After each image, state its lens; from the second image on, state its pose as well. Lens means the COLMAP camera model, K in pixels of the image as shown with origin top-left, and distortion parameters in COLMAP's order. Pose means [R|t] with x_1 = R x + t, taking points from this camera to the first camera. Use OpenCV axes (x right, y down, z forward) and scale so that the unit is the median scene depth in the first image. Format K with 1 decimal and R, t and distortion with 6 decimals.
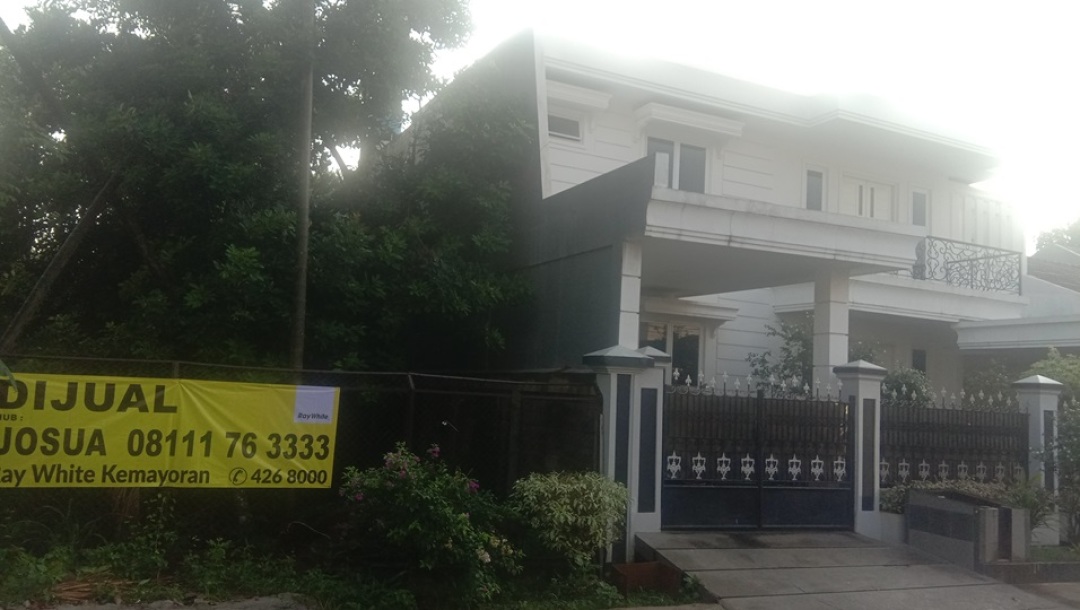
lens RADIAL K [[835.4, 0, 540.0], [0, 835.4, 305.0], [0, 0, 1]] dist [0.100309, -0.152239]
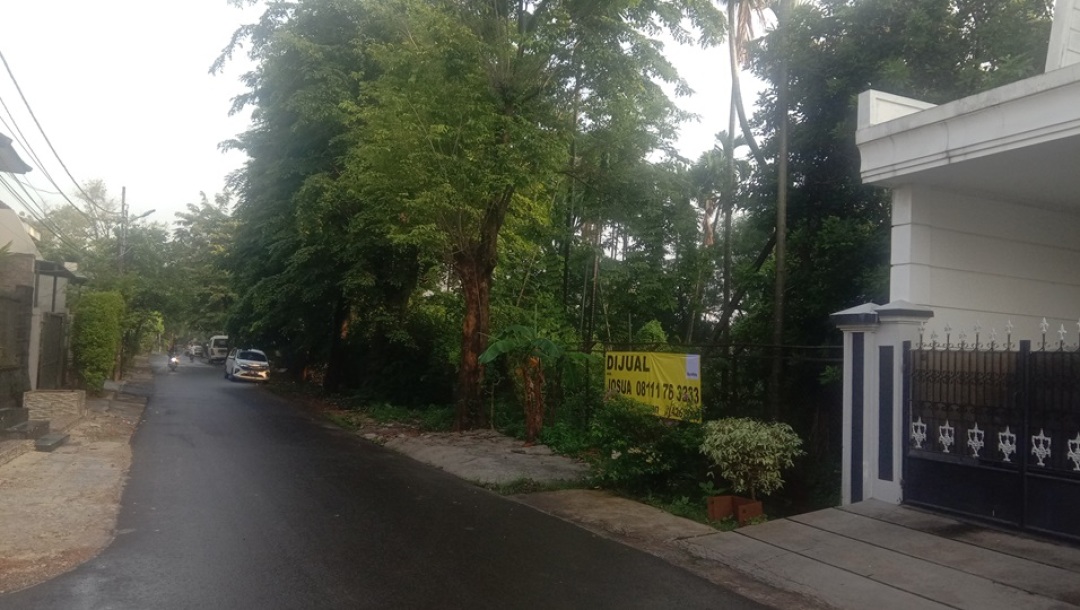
lens RADIAL K [[833.1, 0, 540.0], [0, 833.1, 305.0], [0, 0, 1]] dist [0.123167, -0.206828]
pose [[0.028839, -0.104276, -0.994130, 1.066131], [0.068978, 0.992381, -0.102091, 0.126492], [0.997201, -0.065629, 0.035812, 0.609120]]
